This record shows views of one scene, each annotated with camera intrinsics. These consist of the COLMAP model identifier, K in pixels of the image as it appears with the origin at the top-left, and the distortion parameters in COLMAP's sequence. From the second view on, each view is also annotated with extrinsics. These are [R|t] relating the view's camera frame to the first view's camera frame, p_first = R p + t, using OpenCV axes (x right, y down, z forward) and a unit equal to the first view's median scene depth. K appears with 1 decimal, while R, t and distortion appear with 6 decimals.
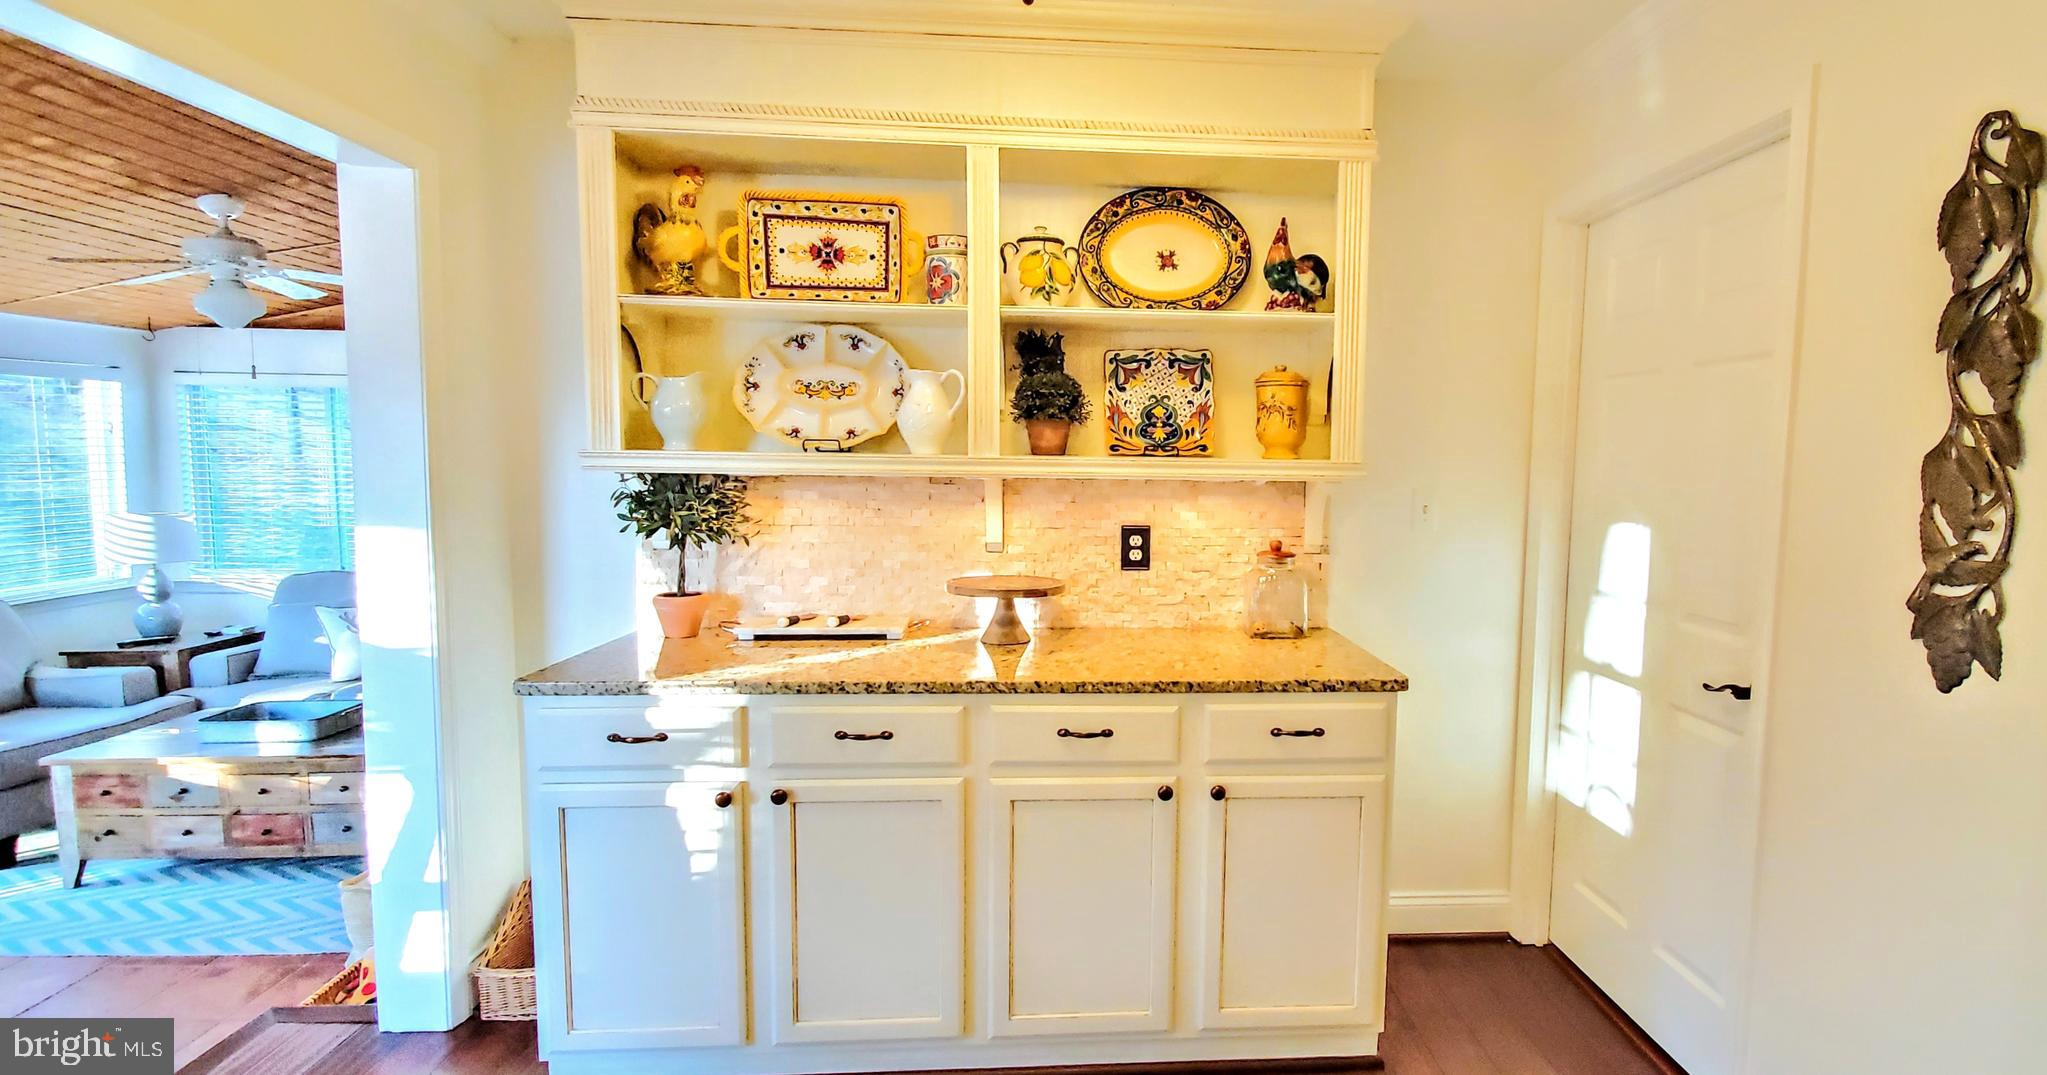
lens RADIAL K [[938.0, 0, 1133.4], [0, 938.0, 542.2], [0, 0, 1]] dist [0.001709, -0.006431]
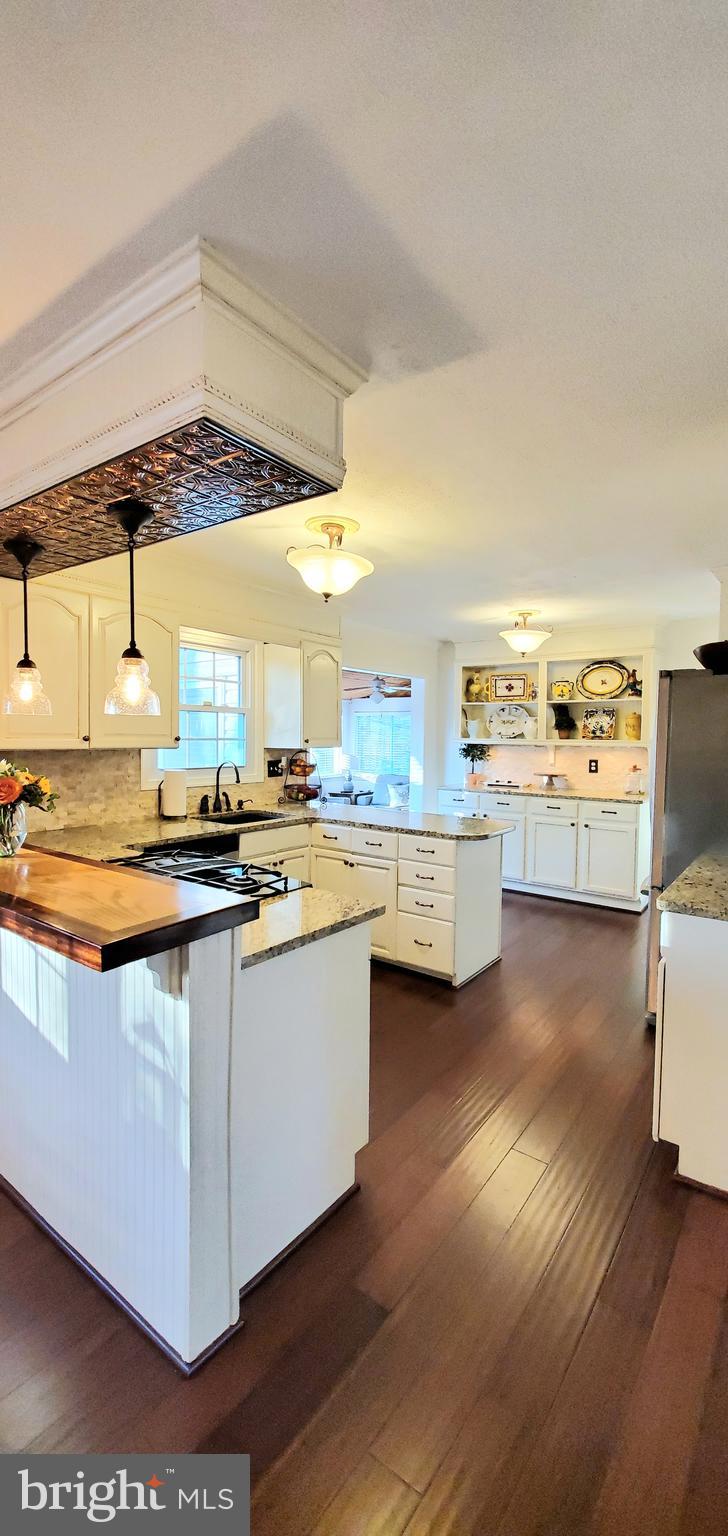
lens RADIAL K [[605.3, 0, 359.1], [0, 605.3, 758.8], [0, 0, 1]] dist [0.011778, -0.013264]
pose [[0.751833, 0.020833, -0.659025, 0.864820], [-0.052534, 0.998216, -0.028377, 0.091464], [0.657258, 0.055956, 0.751586, -1.282661]]
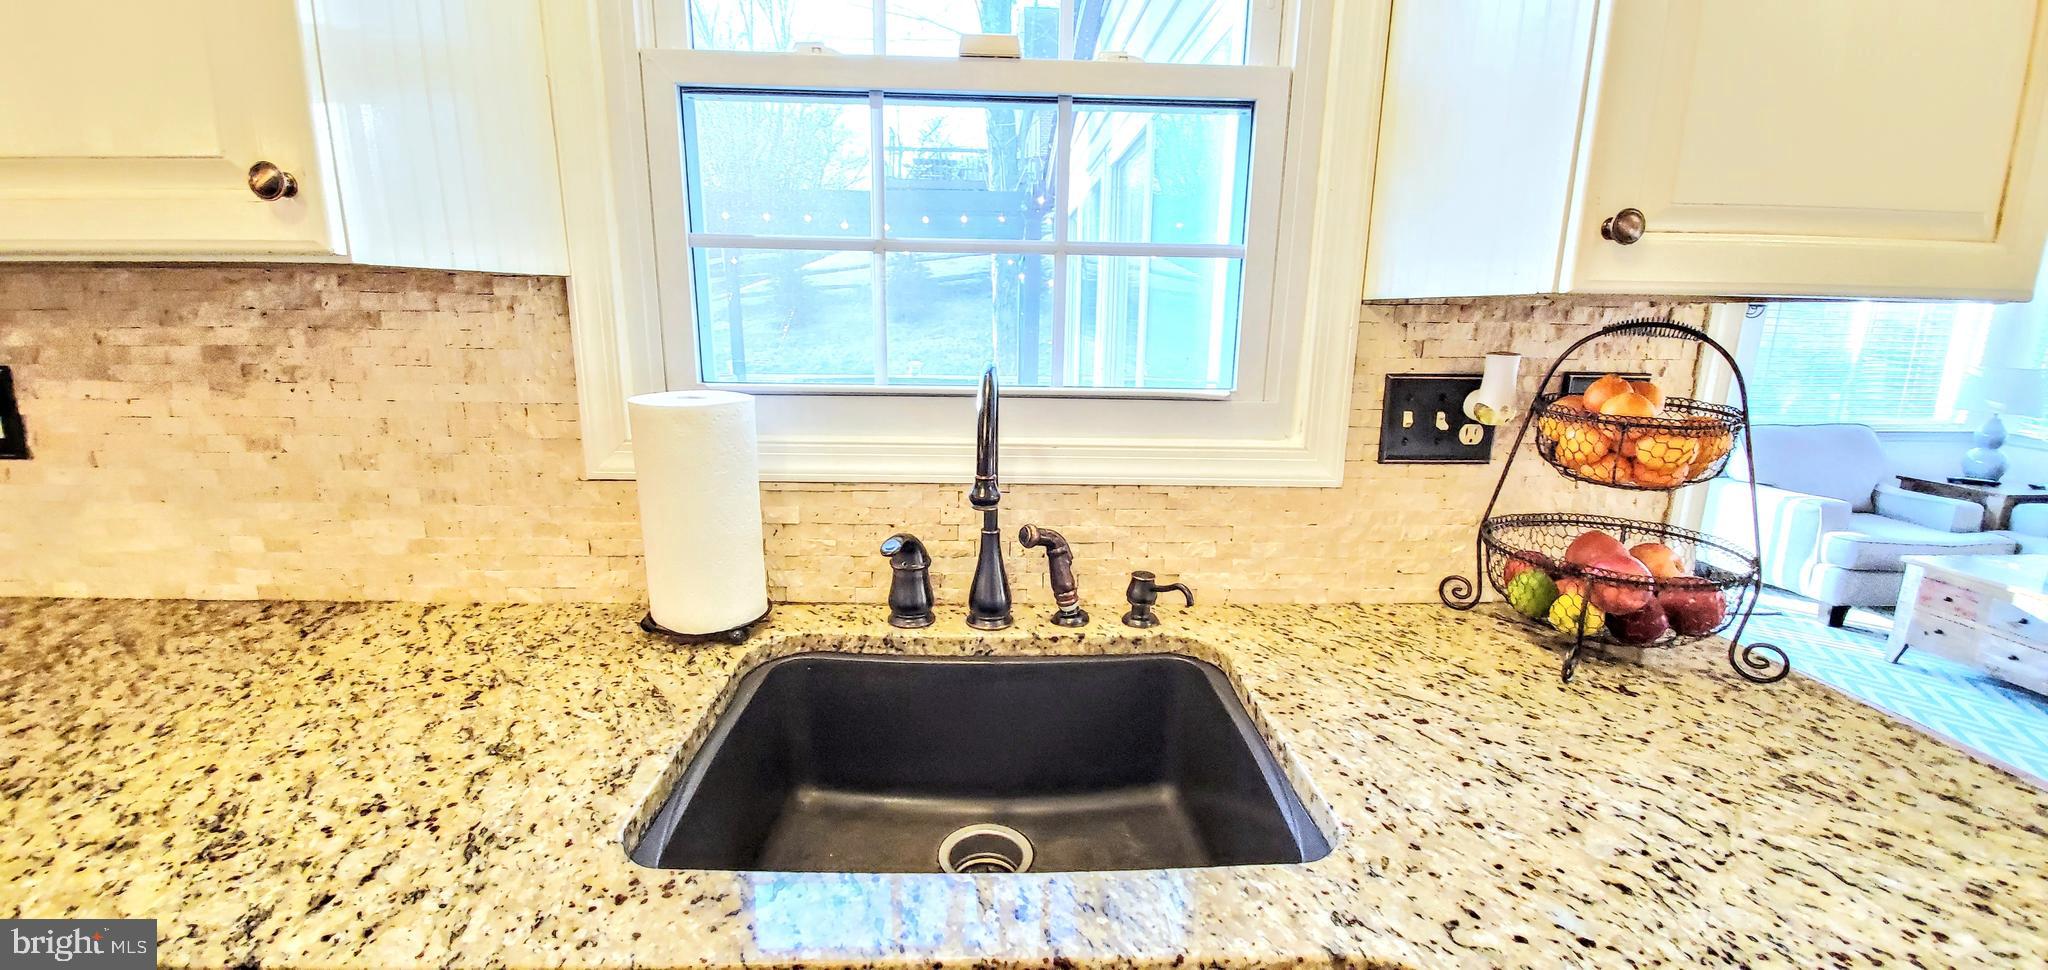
lens RADIAL K [[807.1, 0, 1017.0], [0, 807.1, 490.7], [0, 0, 1]] dist [0.011778, -0.013264]
pose [[-0.045989, 0.205849, -0.977503, -0.116322], [-0.093632, 0.973342, 0.209377, 0.046299], [0.994544, 0.101155, -0.025489, -0.245208]]
